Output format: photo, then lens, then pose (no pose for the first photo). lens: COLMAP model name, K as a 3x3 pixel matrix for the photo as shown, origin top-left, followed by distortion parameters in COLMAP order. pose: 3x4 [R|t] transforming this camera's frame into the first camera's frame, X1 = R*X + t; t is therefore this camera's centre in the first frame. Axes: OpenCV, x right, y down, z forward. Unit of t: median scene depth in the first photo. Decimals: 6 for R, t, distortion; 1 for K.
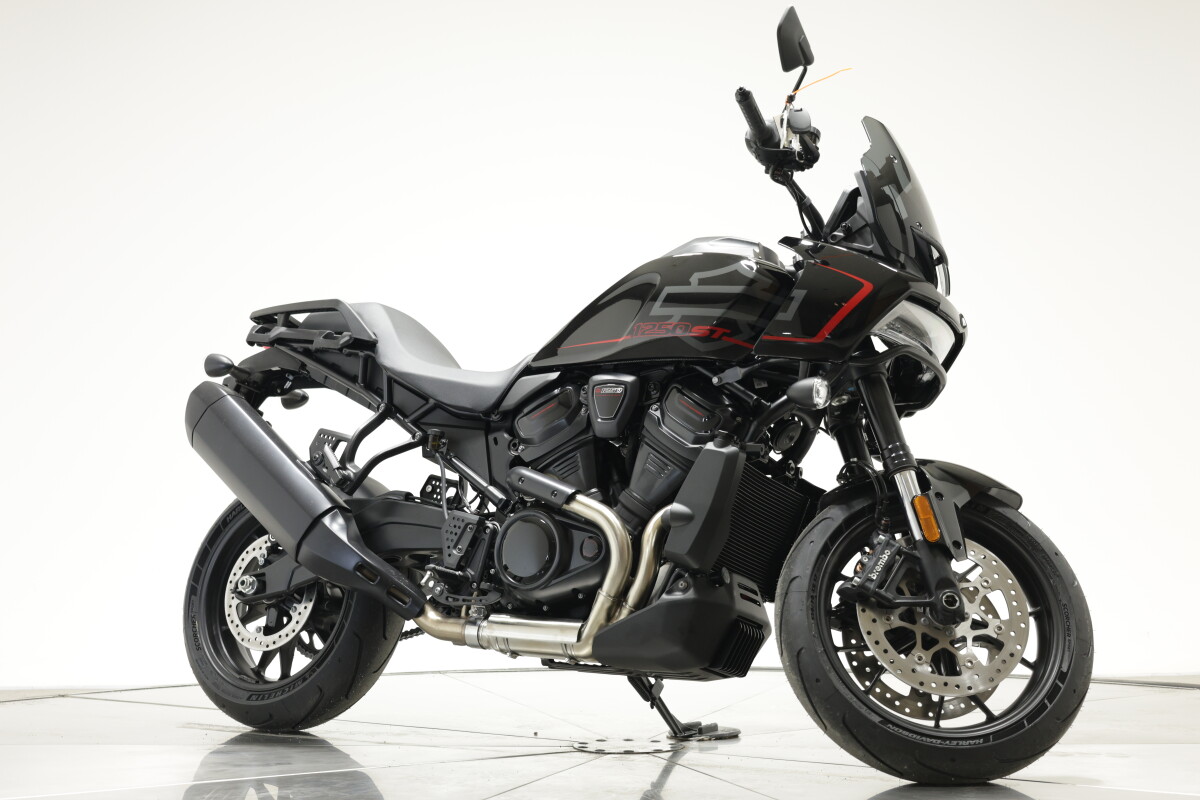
lens RADIAL K [[1624.0, 0, 600.5], [0, 1624.0, 506.6], [0, 0, 1]] dist [0.004654, 0.040801]
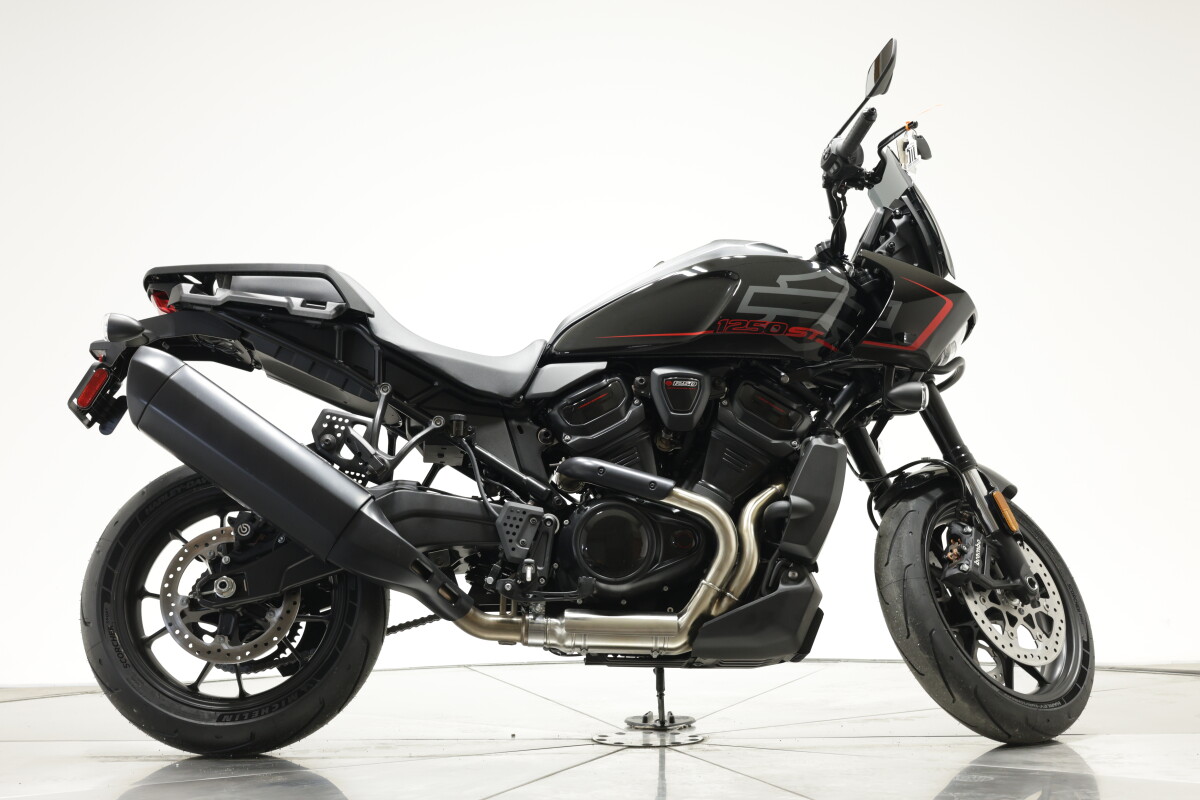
lens RADIAL K [[1624.0, 0, 600.5], [0, 1624.0, 506.6], [0, 0, 1]] dist [0.004654, 0.040801]
pose [[0.822726, 0.006203, 0.568405, -0.582759], [-0.005335, 0.999981, -0.003191, 0.007769], [-0.568414, -0.000407, 0.822743, 0.193035]]
